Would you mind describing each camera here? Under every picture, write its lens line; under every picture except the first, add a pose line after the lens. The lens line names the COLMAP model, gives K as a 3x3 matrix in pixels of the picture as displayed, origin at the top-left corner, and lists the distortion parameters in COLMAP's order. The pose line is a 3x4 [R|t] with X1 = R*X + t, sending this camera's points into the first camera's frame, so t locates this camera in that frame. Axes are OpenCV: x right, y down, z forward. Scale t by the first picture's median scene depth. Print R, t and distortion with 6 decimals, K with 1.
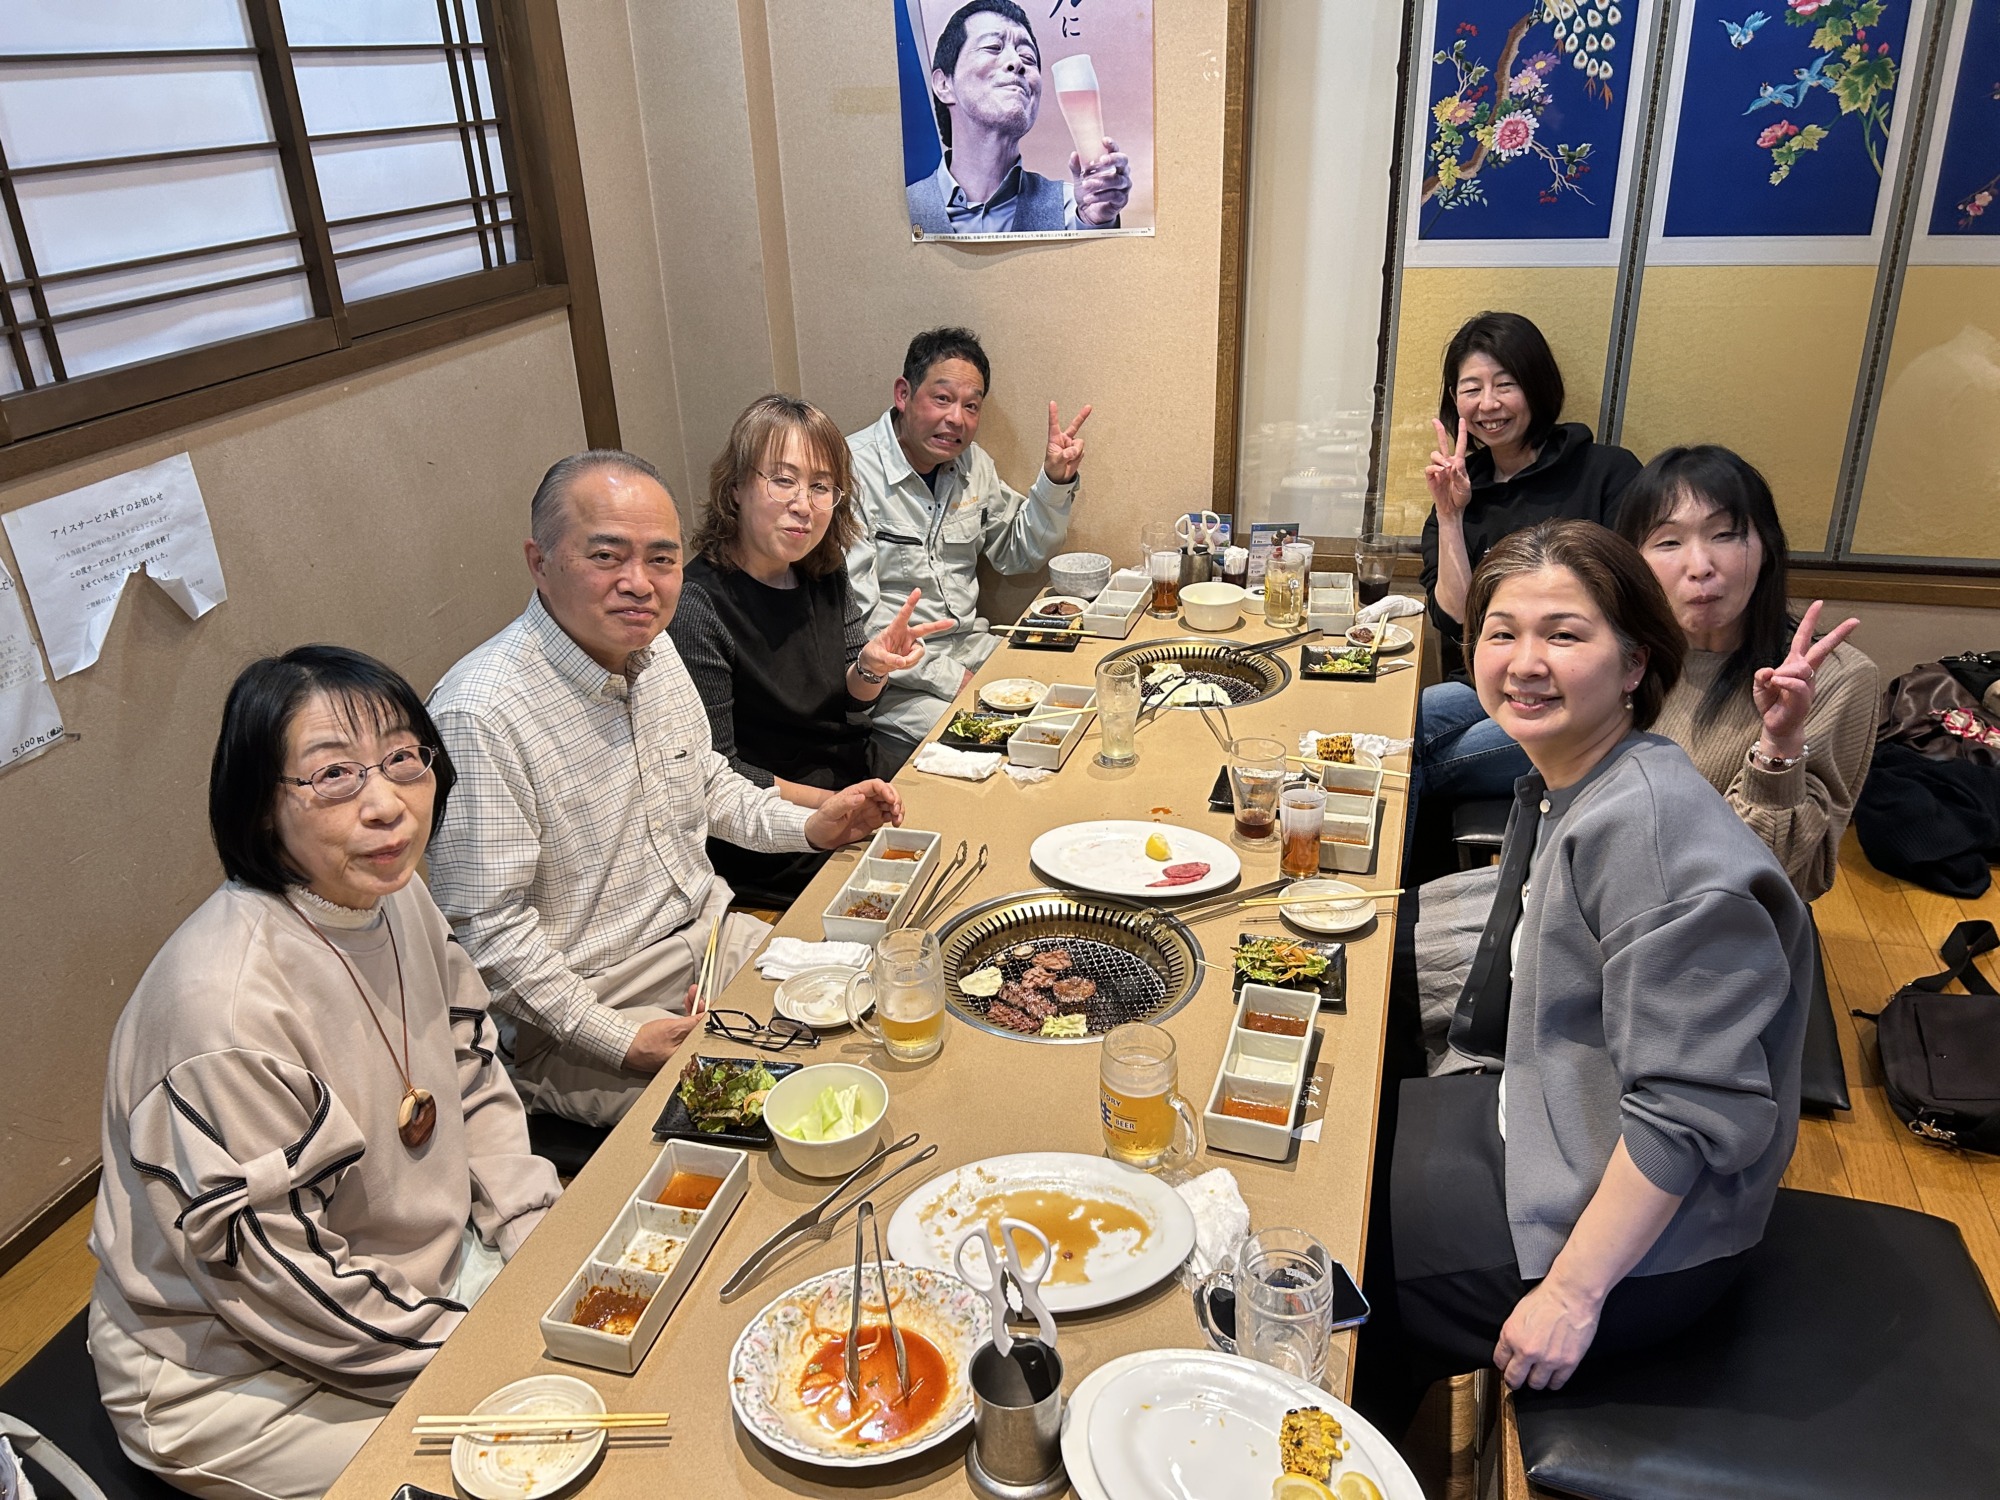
lens RADIAL K [[1500.3, 0, 1007.0], [0, 1500.3, 756.8], [0, 0, 1]] dist [0.054994, -0.054810]
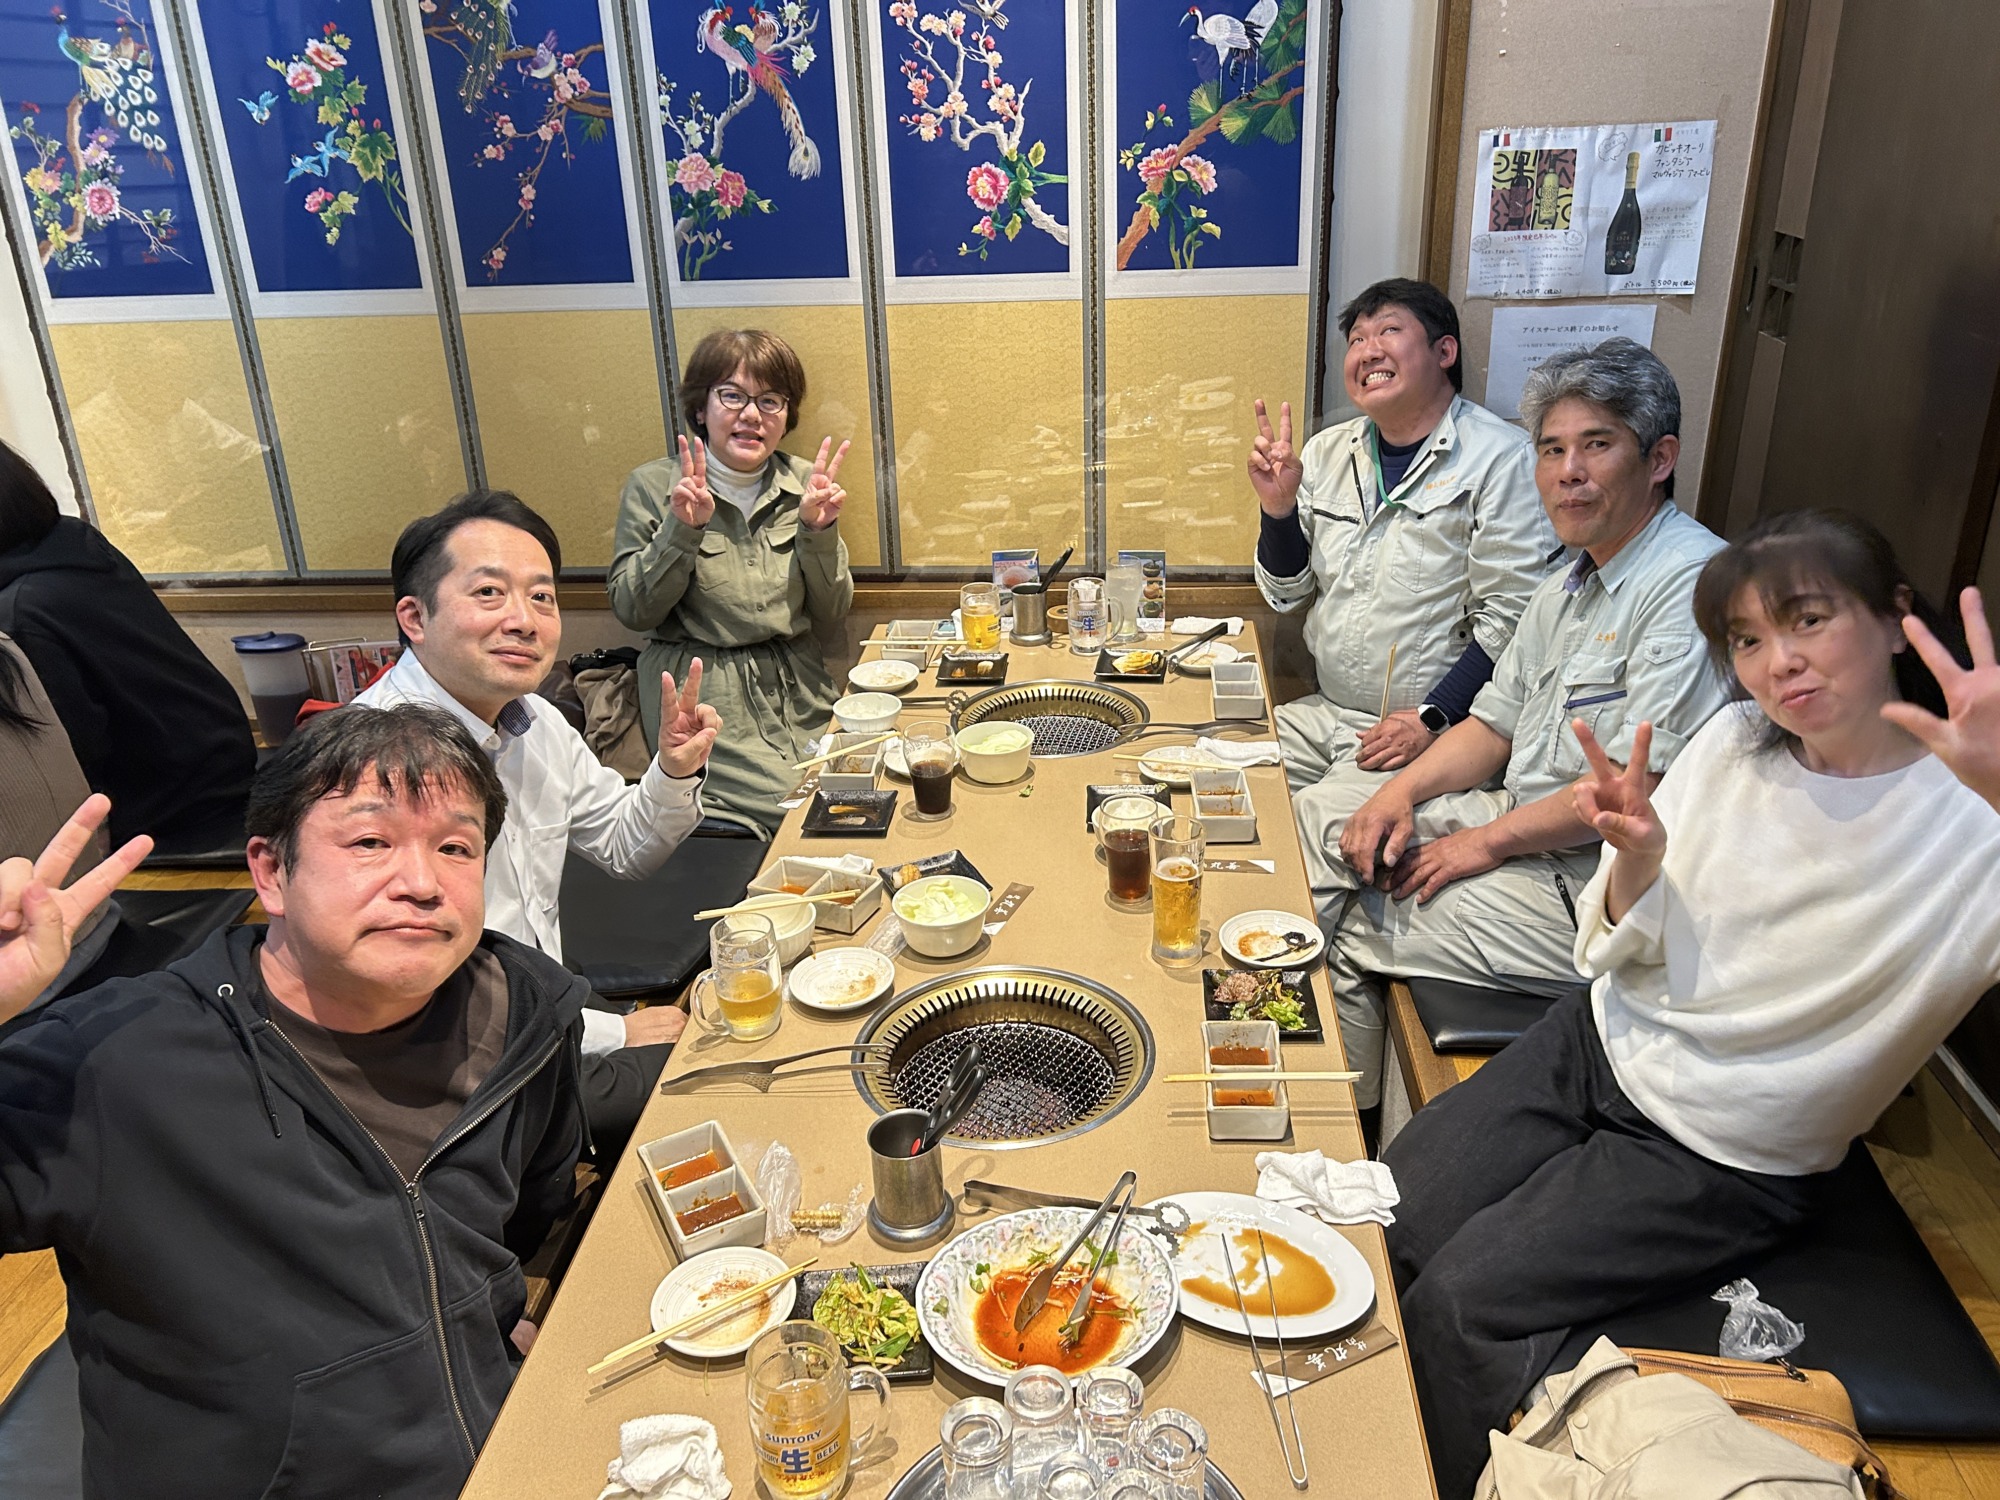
lens RADIAL K [[1500.3, 0, 1000.2], [0, 1500.3, 745.8], [0, 0, 1]] dist [0.054994, -0.054810]
pose [[0.983020, -0.080191, 0.165047, 0.774591], [0.084687, 0.996199, -0.020375, 0.052393], [-0.162786, 0.034006, 0.986075, -0.160592]]
